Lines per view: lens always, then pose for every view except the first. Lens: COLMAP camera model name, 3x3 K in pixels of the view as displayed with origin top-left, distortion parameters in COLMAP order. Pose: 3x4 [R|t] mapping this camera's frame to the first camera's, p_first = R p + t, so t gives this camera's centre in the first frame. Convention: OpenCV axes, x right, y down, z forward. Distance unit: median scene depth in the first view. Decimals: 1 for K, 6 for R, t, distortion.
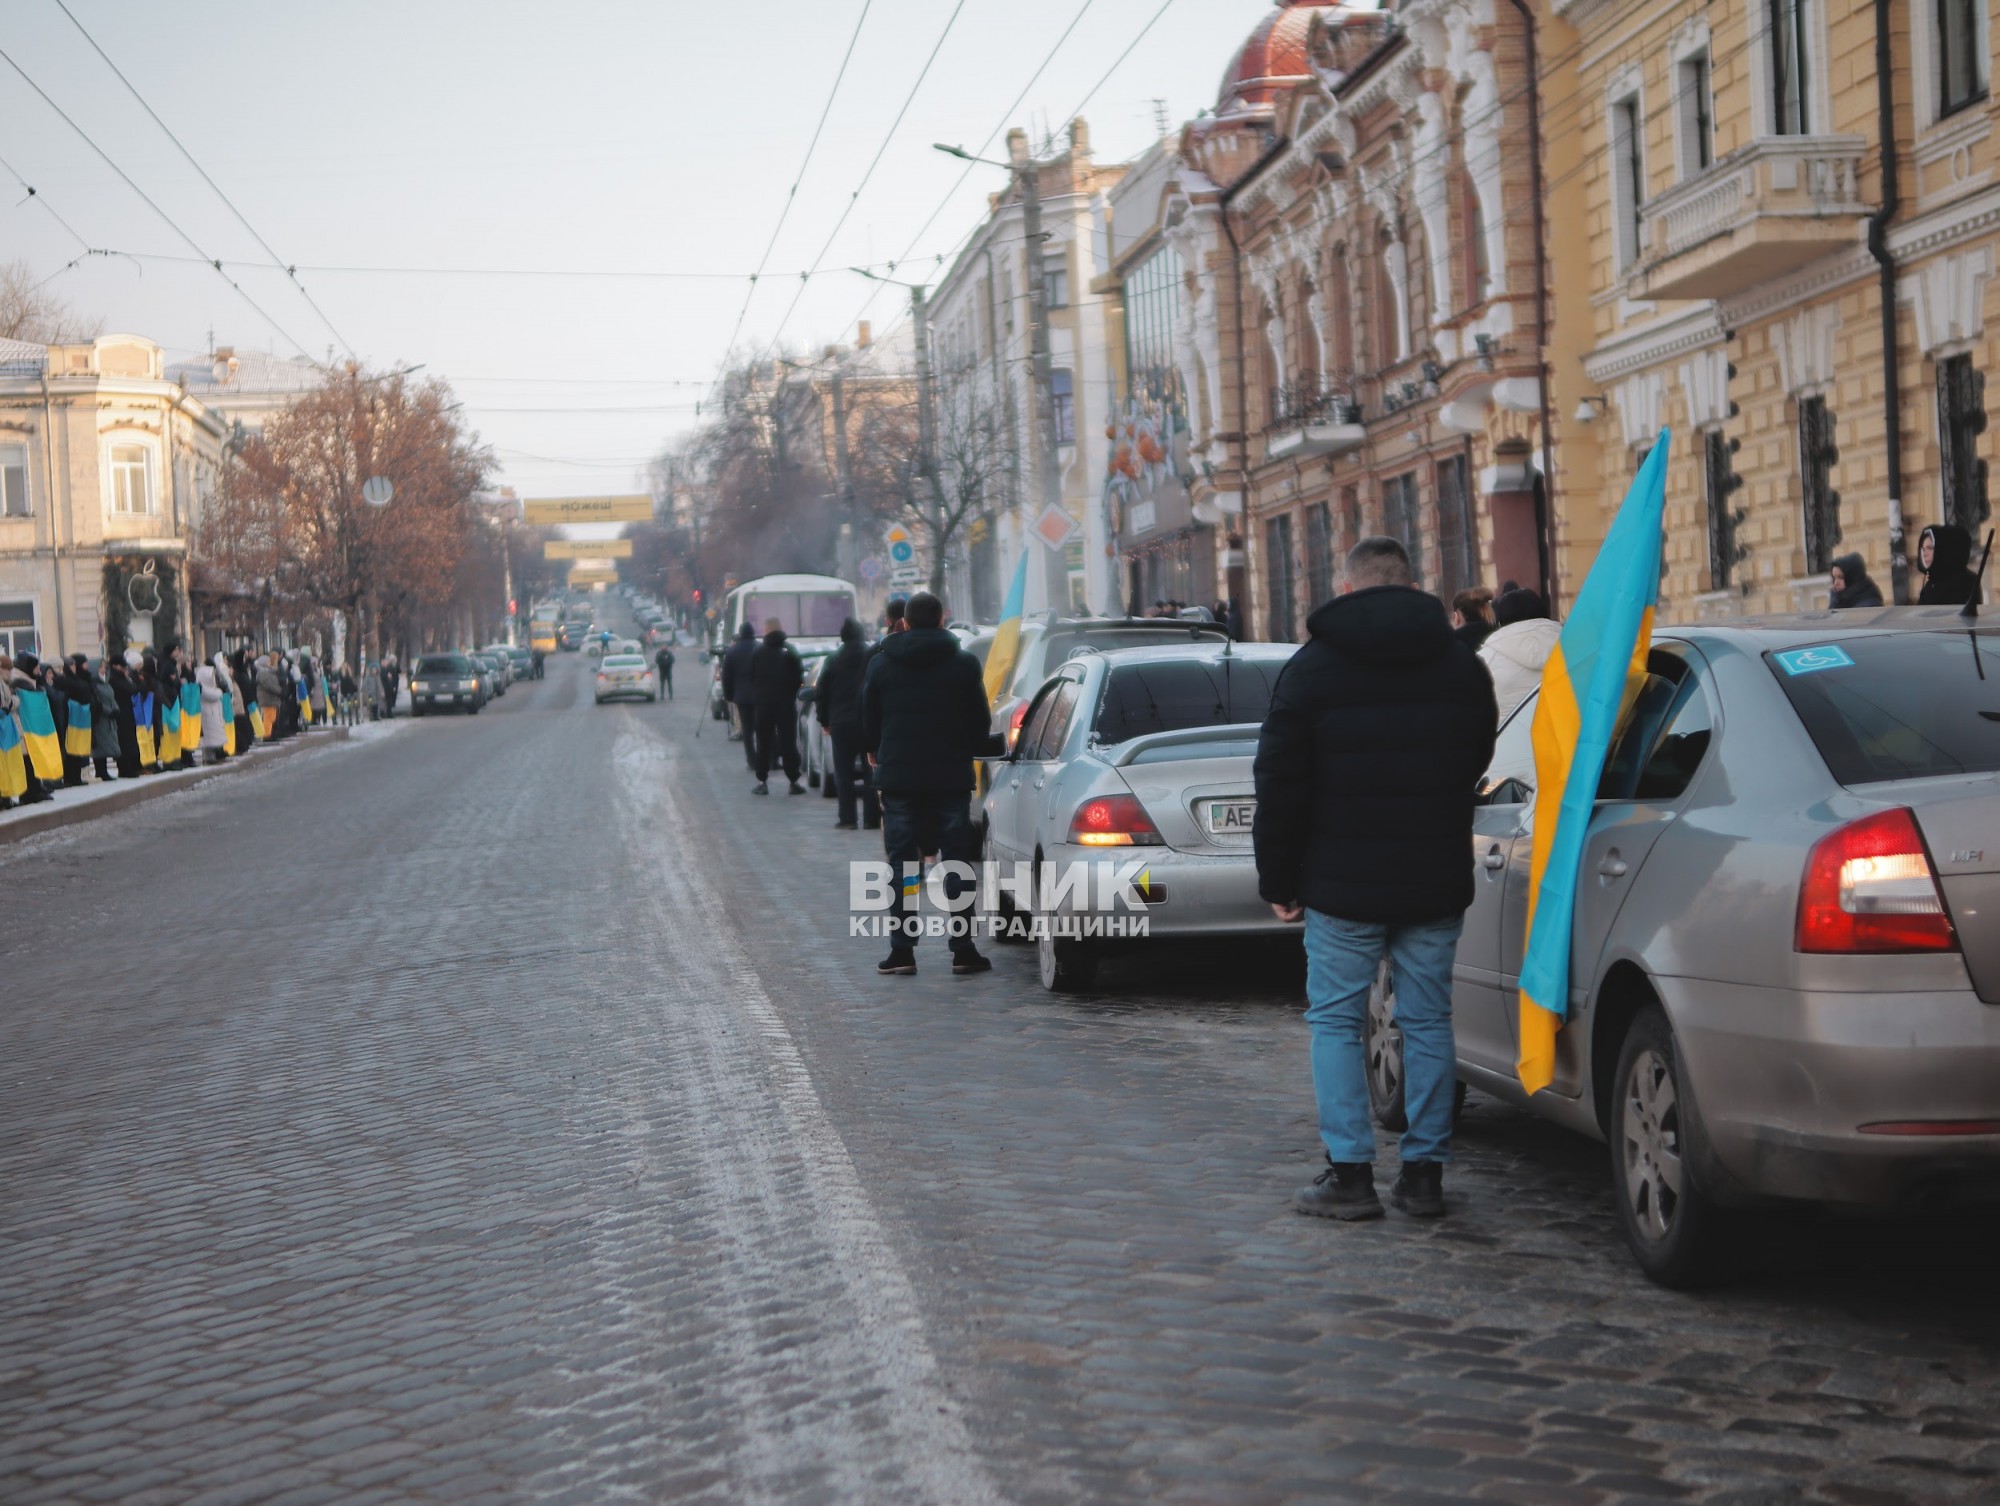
lens RADIAL K [[3175.9, 0, 1000.0], [0, 3175.9, 753.0], [0, 0, 1]] dist [0.000018, -0.026297]
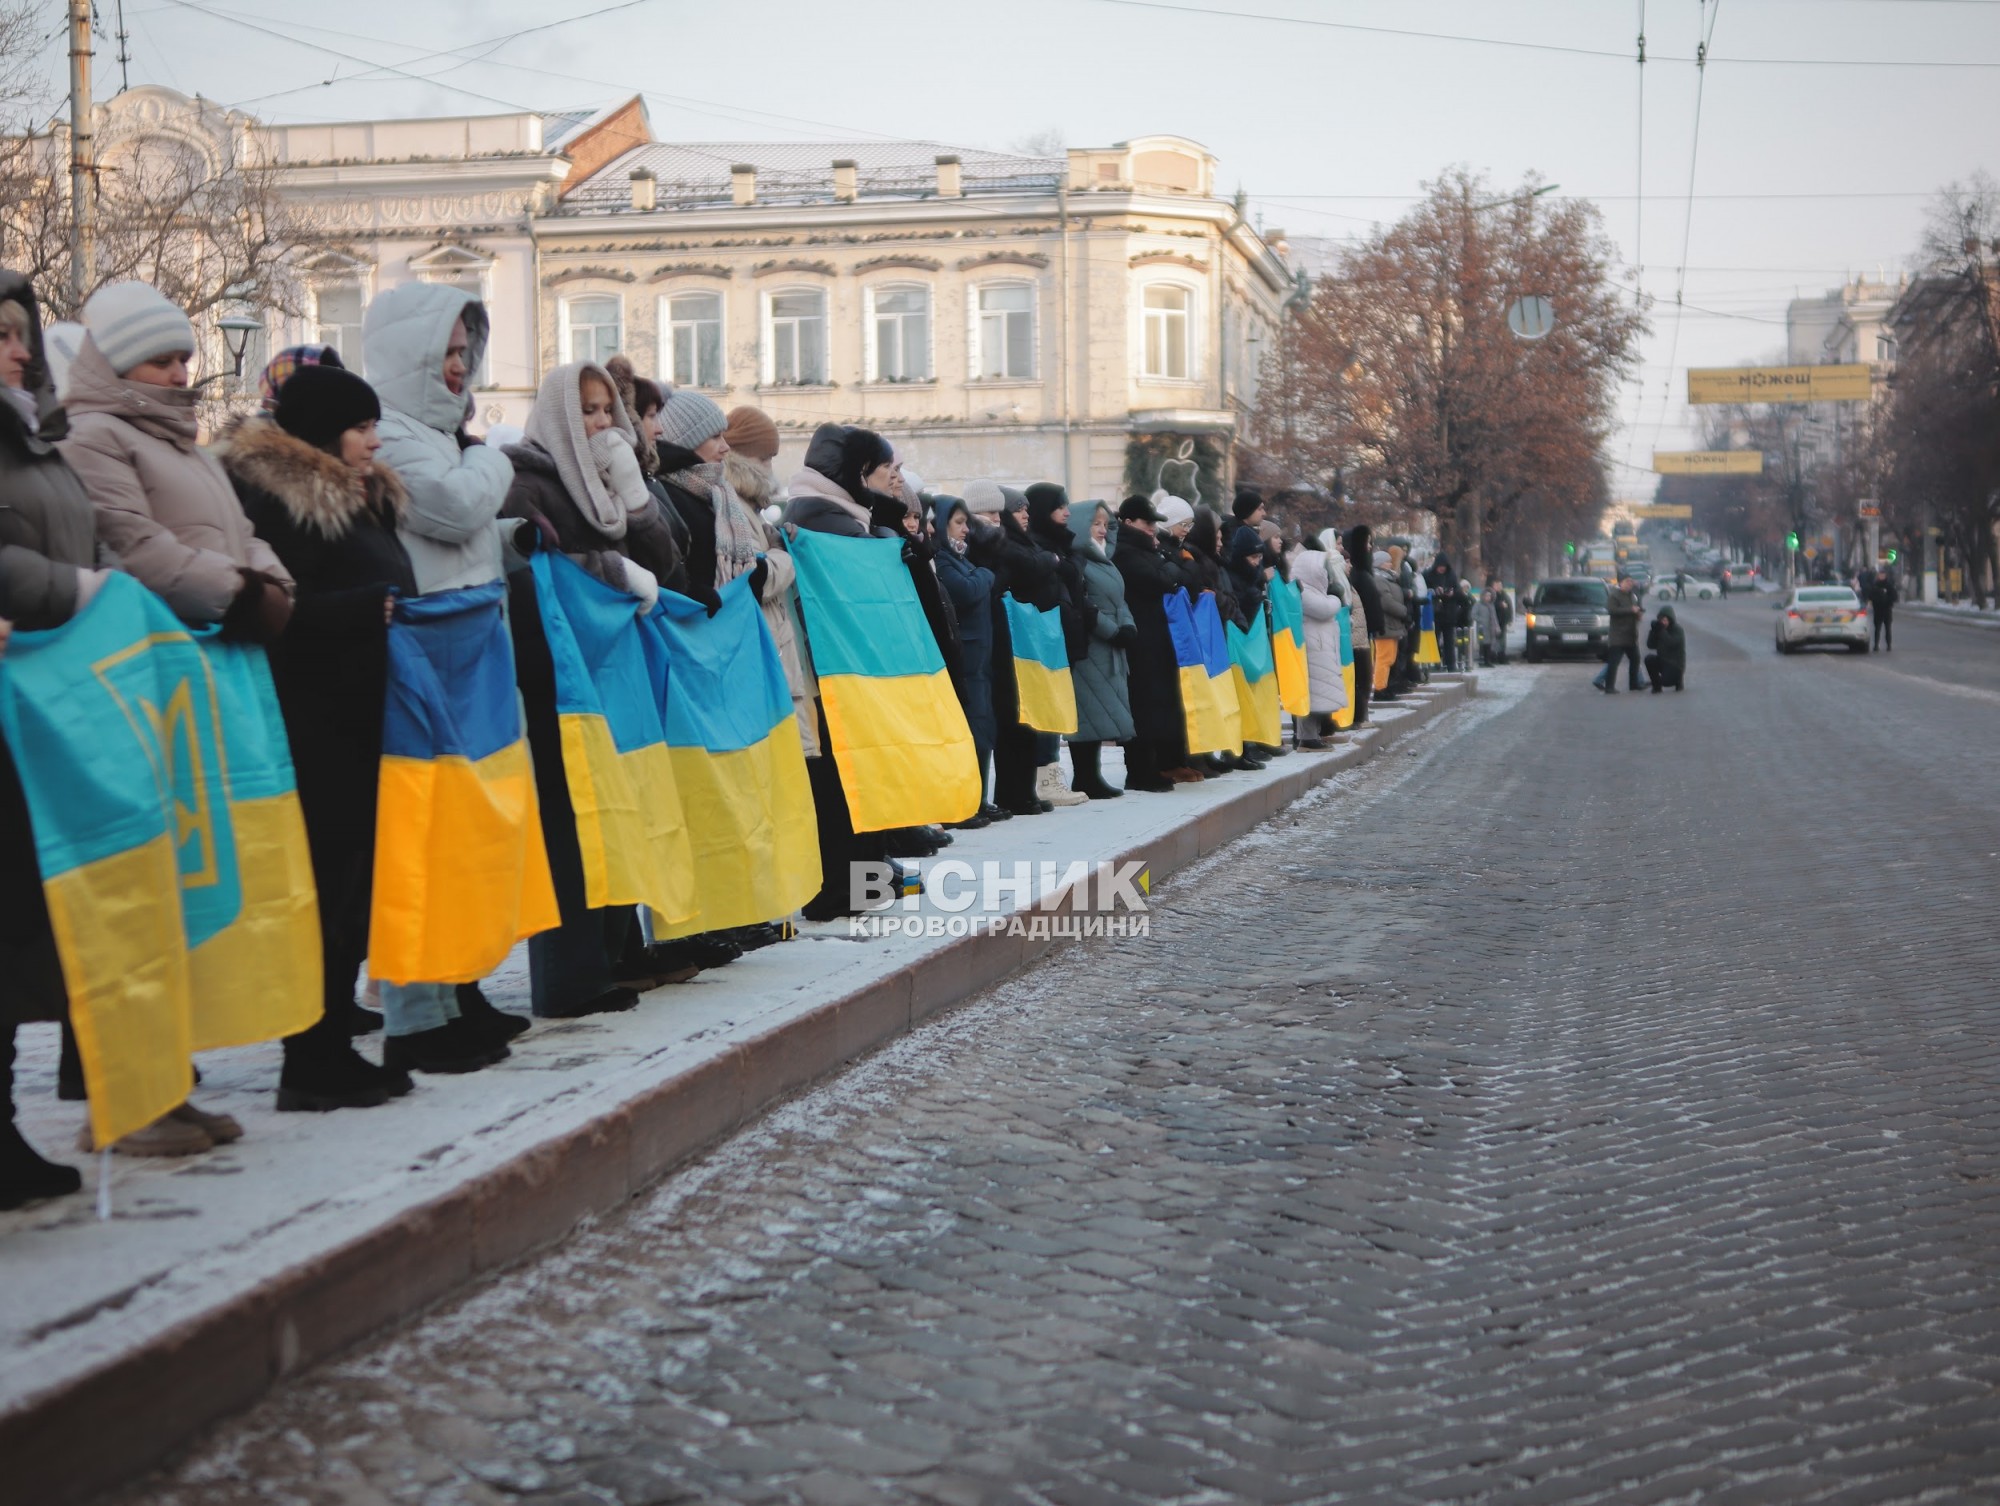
lens RADIAL K [[3298.7, 0, 1000.0], [0, 3298.7, 753.0], [0, 0, 1]] dist [-0.016179, 0.446964]
pose [[0.950720, 0.045532, -0.306690, -0.084711], [-0.040685, 0.998926, 0.022183, -0.003108], [0.307371, -0.008612, 0.951551, 0.307288]]
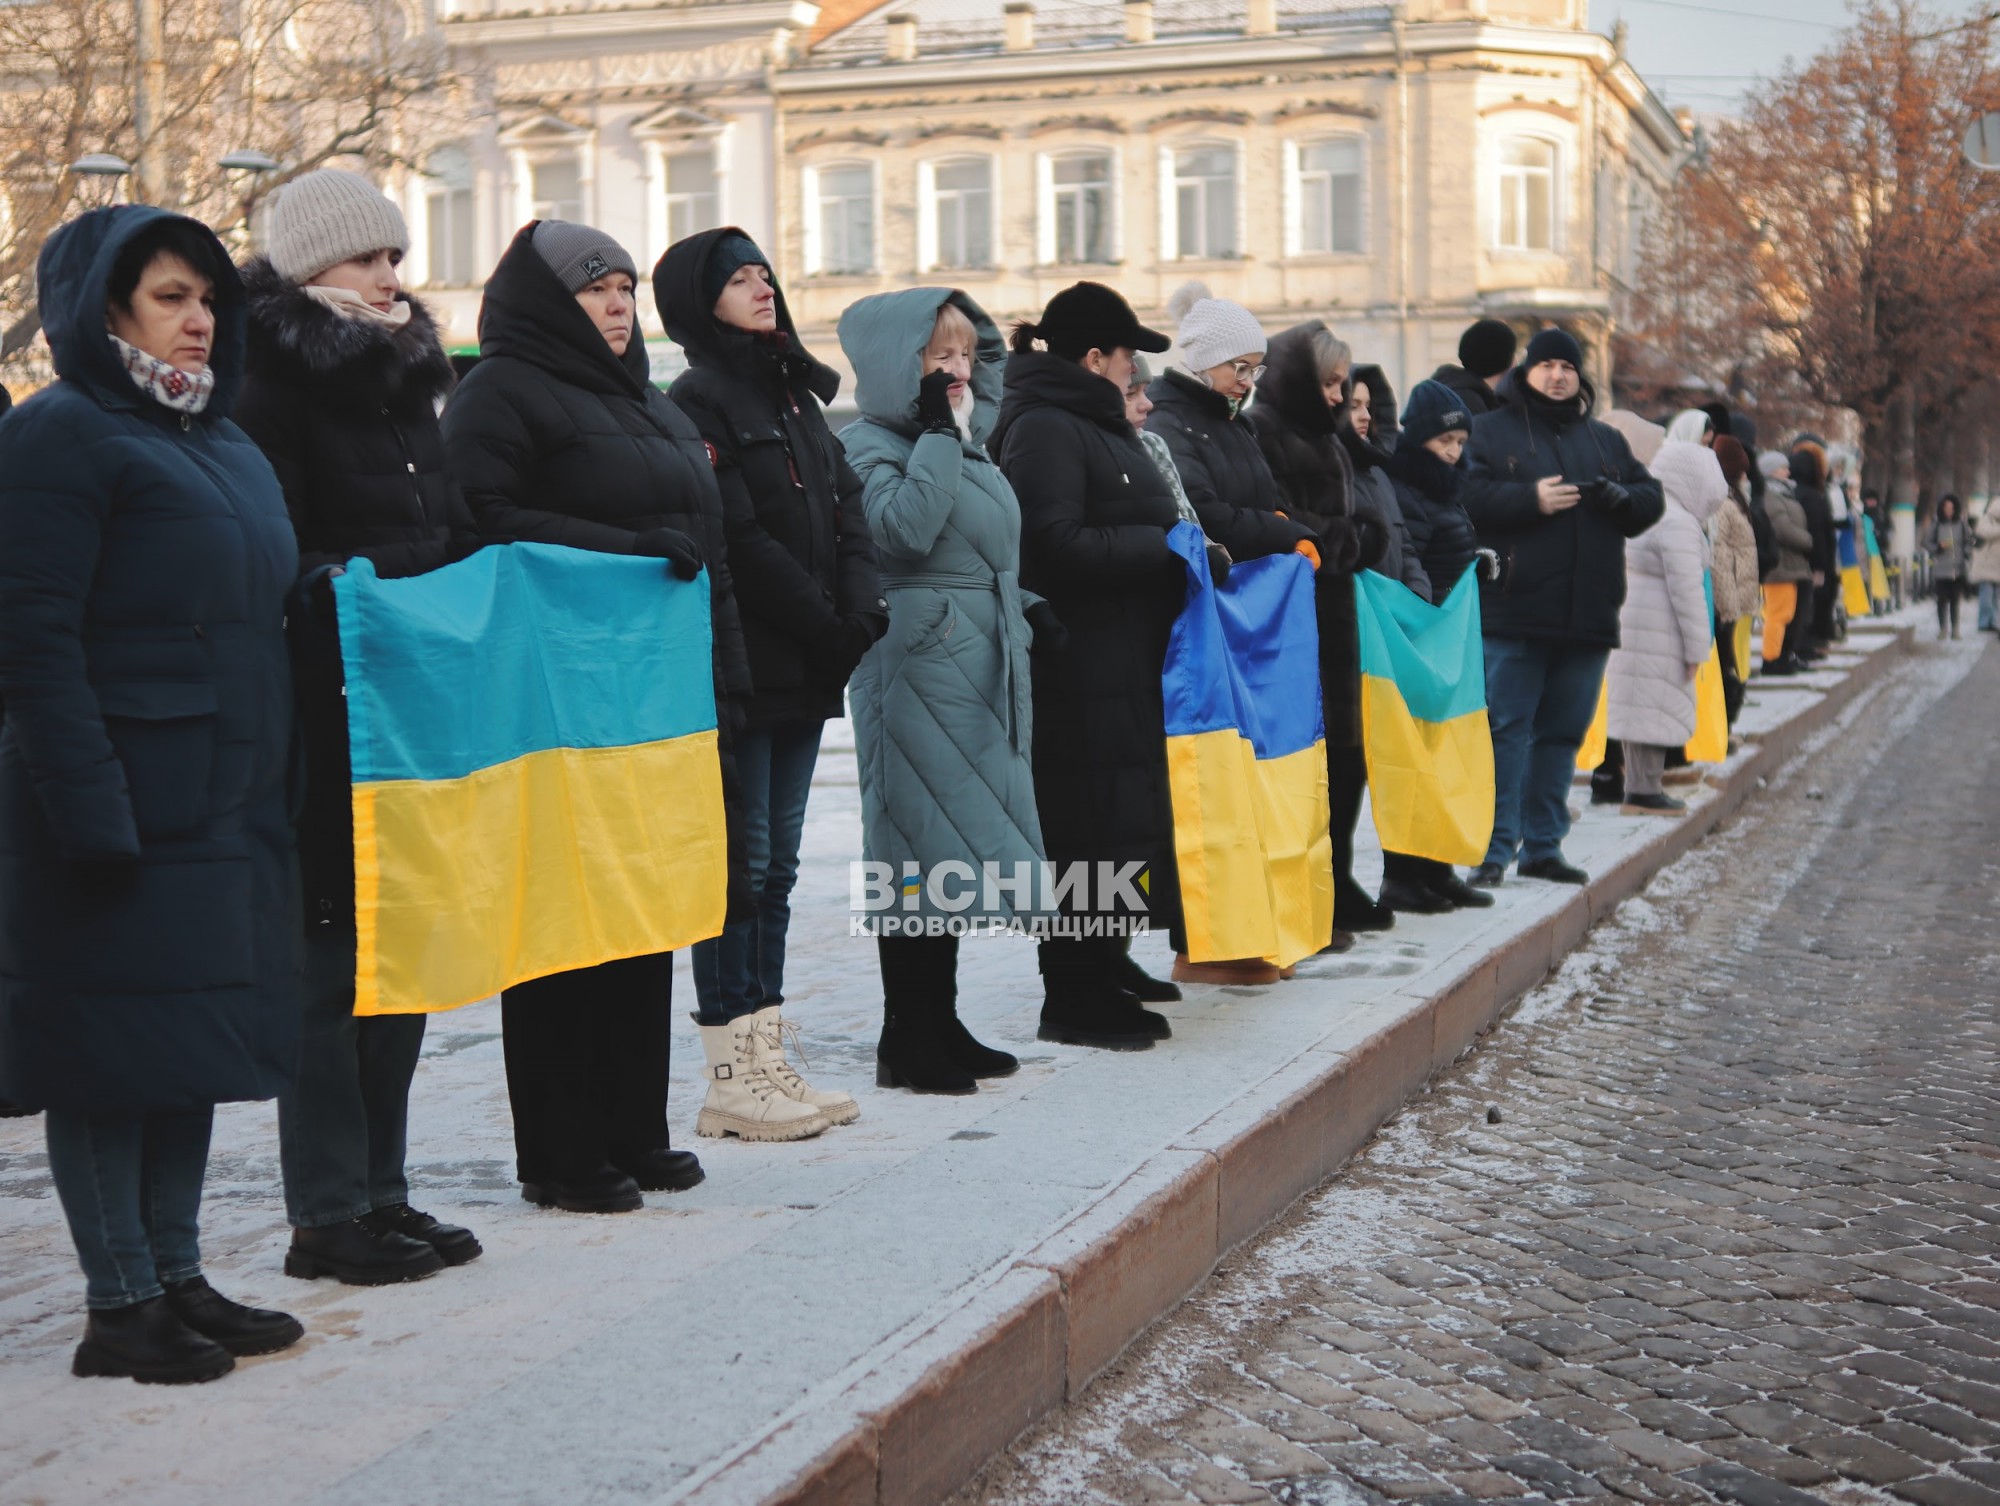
lens RADIAL K [[3351.4, 0, 981.7], [0, 3351.4, 747.5], [0, 0, 1]] dist [-0.006484, 0.455903]
pose [[0.905678, 0.057547, -0.420043, -0.110964], [-0.040491, 0.997957, 0.049419, -0.008166], [0.422028, -0.027750, 0.906158, 0.448854]]
